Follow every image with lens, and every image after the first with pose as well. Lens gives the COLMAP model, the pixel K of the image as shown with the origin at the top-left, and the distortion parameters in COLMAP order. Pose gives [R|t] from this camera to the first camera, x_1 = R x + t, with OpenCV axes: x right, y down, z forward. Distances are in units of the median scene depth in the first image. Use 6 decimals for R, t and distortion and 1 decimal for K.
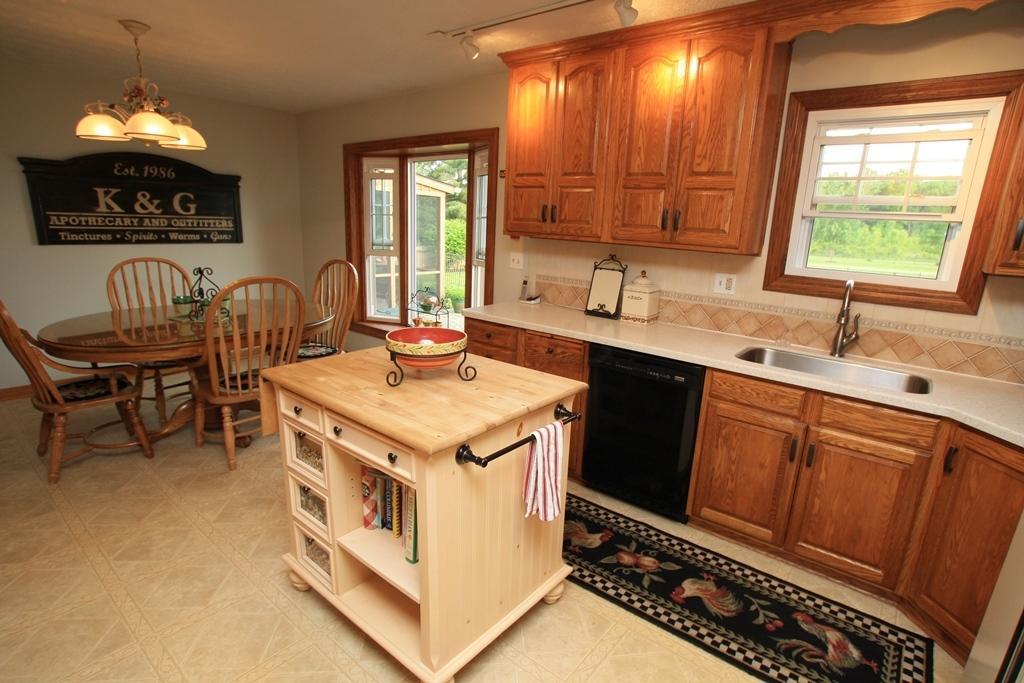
lens RADIAL K [[516.4, 0, 521.8], [0, 516.4, 362.7], [0, 0, 1]] dist [-0.078891, 0.037201]
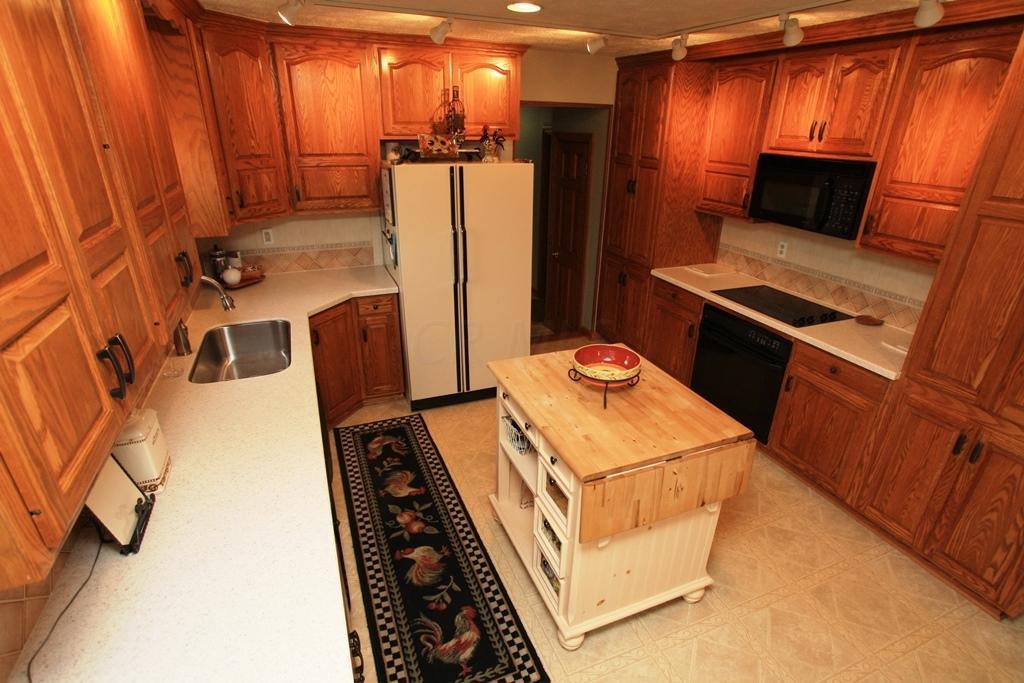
lens RADIAL K [[516.4, 0, 521.8], [0, 516.4, 362.7], [0, 0, 1]] dist [-0.078891, 0.037201]
pose [[-0.874515, -0.261395, 0.408529, -0.298894], [0.068163, 0.767728, 0.637140, -0.490195], [-0.480184, 0.585035, -0.653572, 1.130981]]
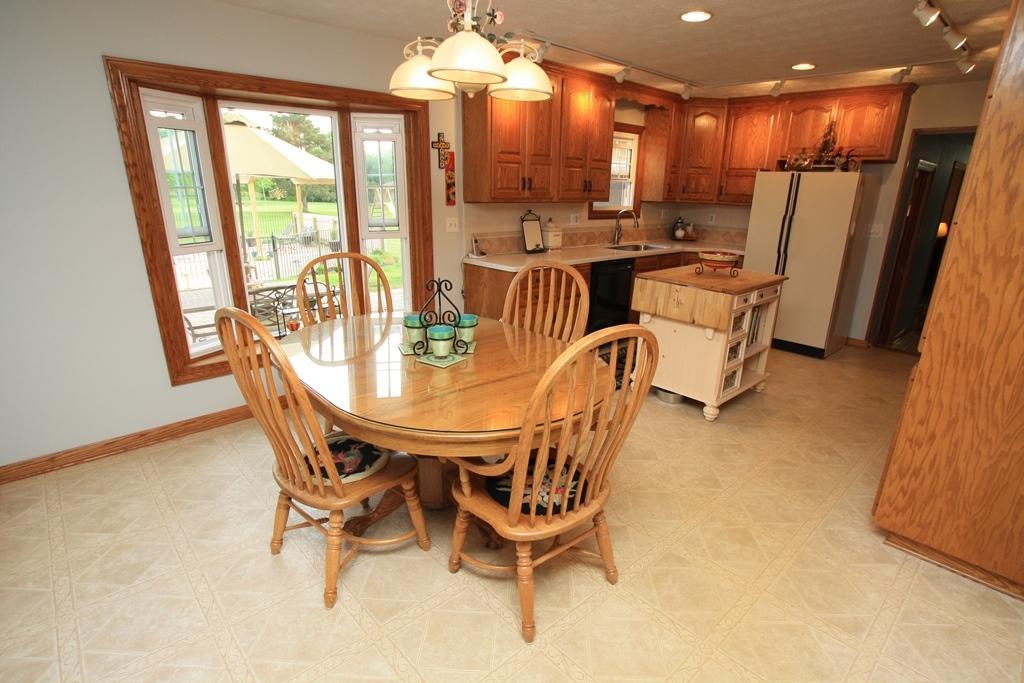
lens RADIAL K [[516.4, 0, 521.8], [0, 516.4, 362.7], [0, 0, 1]] dist [-0.078891, 0.037201]
pose [[0.142366, -0.363306, 0.920728, -1.433440], [0.250211, 0.913202, 0.321648, -0.311068], [-0.957667, 0.184585, 0.220913, 0.840093]]
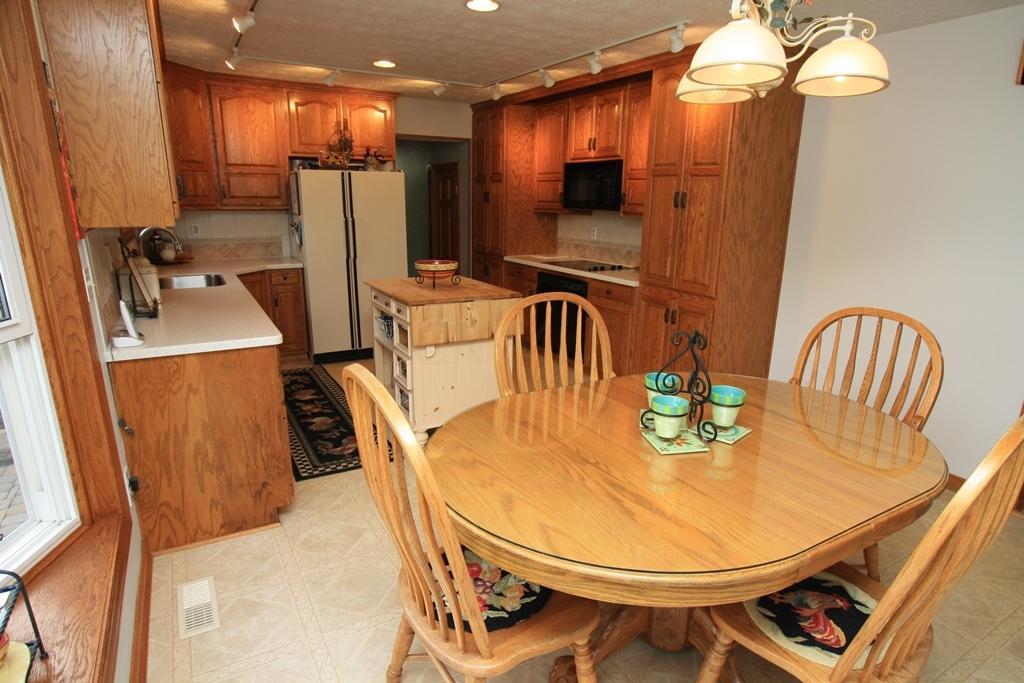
lens RADIAL K [[571.8, 0, 523.7], [0, 571.8, 362.1], [0, 0, 1]] dist [-0.070866, 0.037261]
pose [[-0.934833, -0.158312, 0.317845, -0.732833], [0.032452, 0.853277, 0.520448, -0.499957], [-0.353603, 0.496846, -0.792533, 1.656560]]
